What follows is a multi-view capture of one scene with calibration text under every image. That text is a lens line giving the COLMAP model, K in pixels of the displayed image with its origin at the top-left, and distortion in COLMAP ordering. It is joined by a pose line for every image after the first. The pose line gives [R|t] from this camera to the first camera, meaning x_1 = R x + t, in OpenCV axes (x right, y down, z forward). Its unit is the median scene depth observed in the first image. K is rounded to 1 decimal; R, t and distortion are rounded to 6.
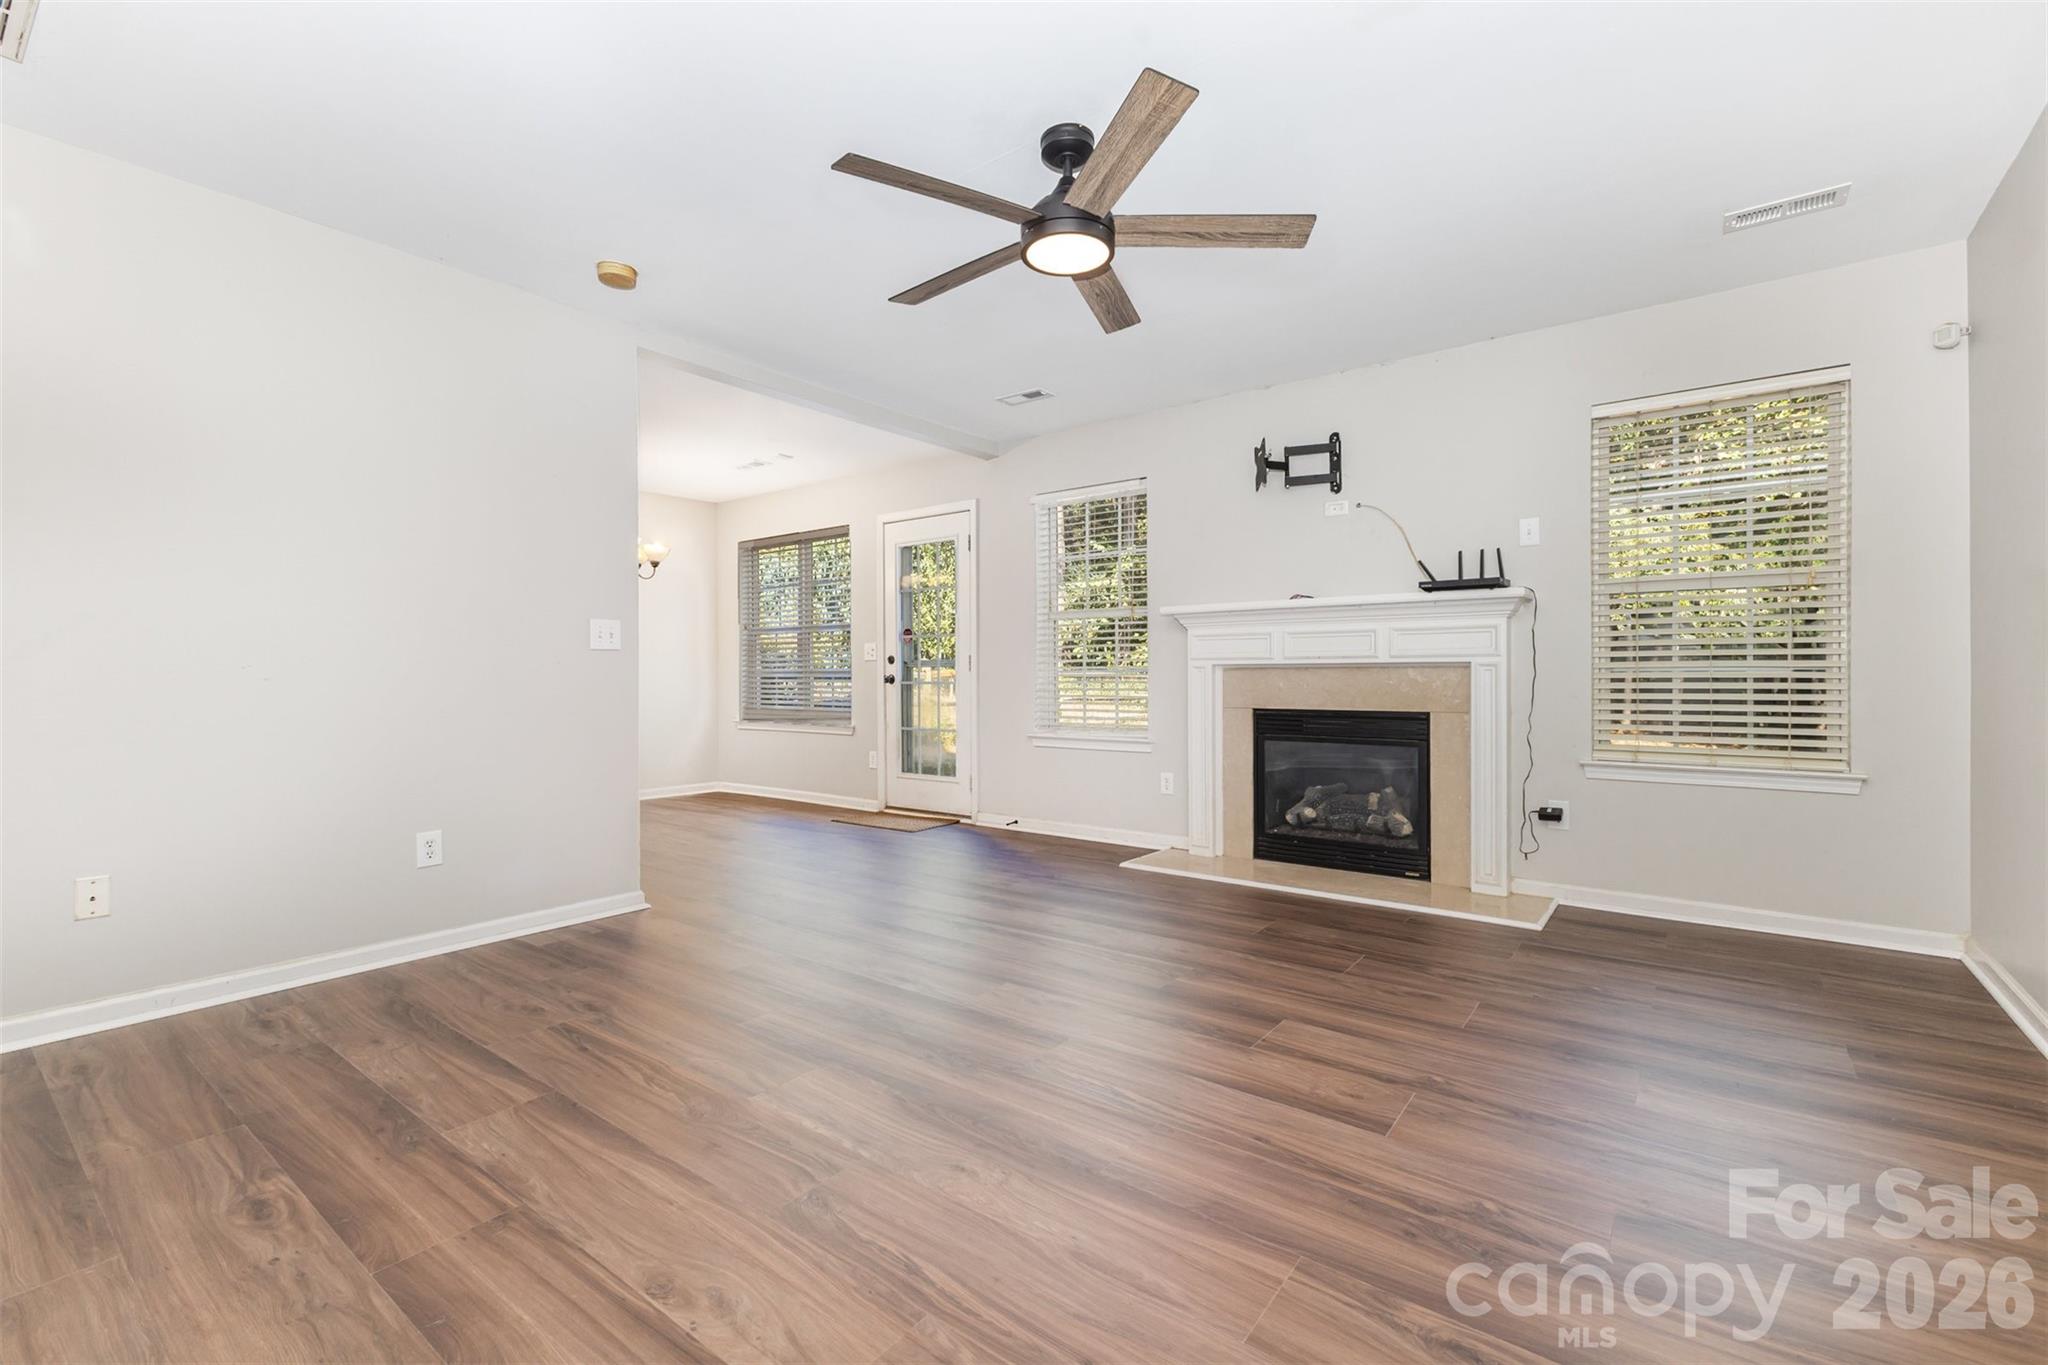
lens RADIAL K [[880.4, 0, 1069.3], [0, 880.4, 677.2], [0, 0, 1]] dist [0.009018, -0.001637]
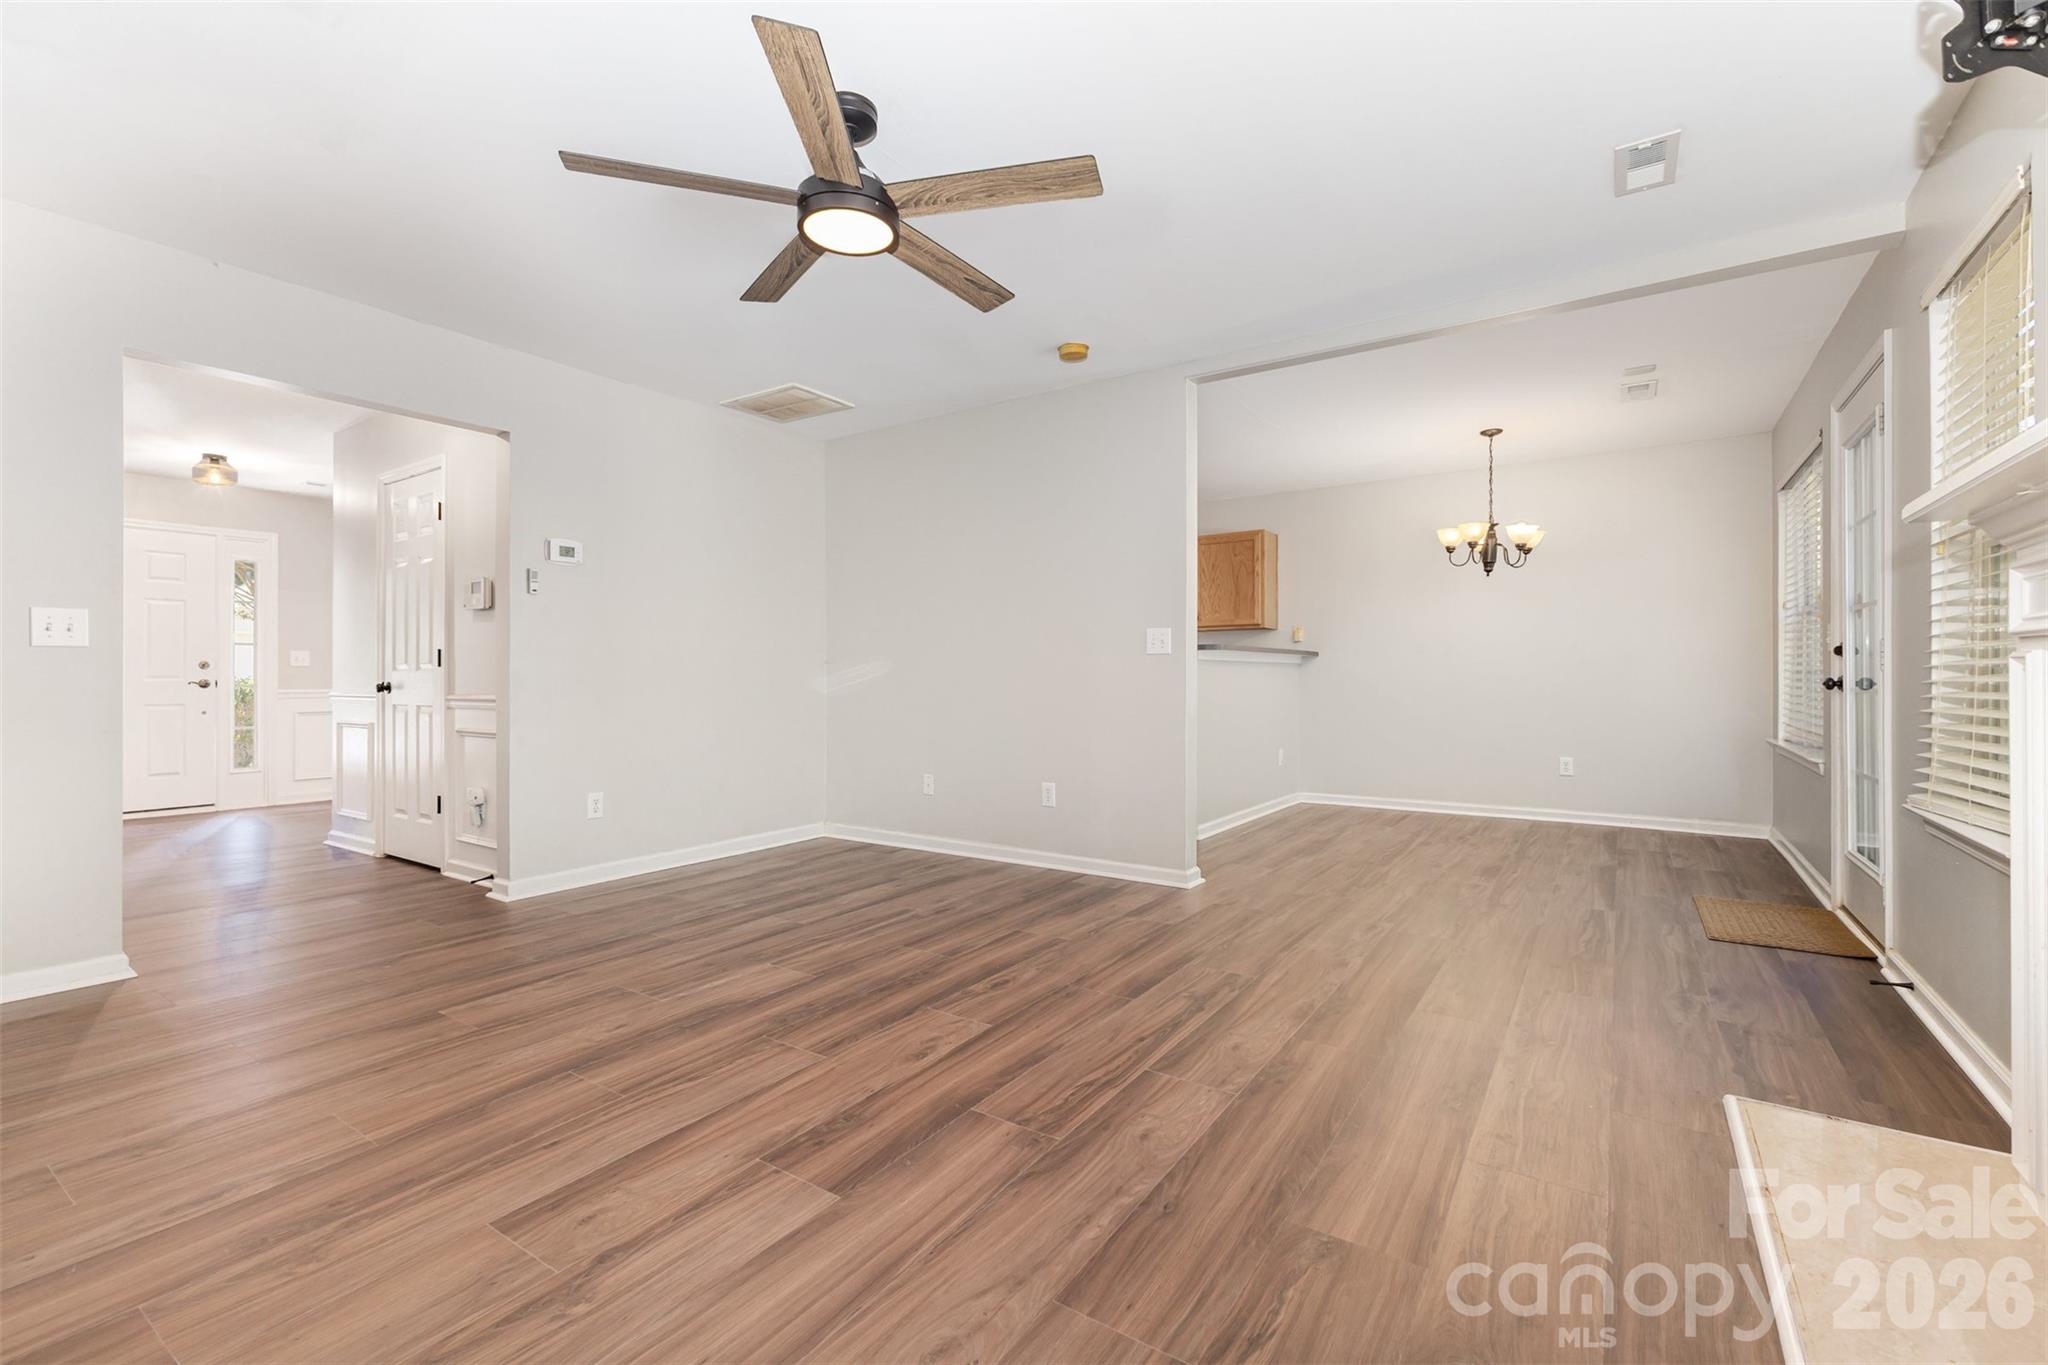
lens RADIAL K [[880.4, 0, 1000.1], [0, 880.4, 681.6], [0, 0, 1]] dist [0.009018, -0.001637]
pose [[0.018153, 0.013530, -0.999744, 1.131289], [-0.001001, 0.999908, 0.013514, -0.019724], [0.999835, 0.000756, 0.018165, 1.372211]]
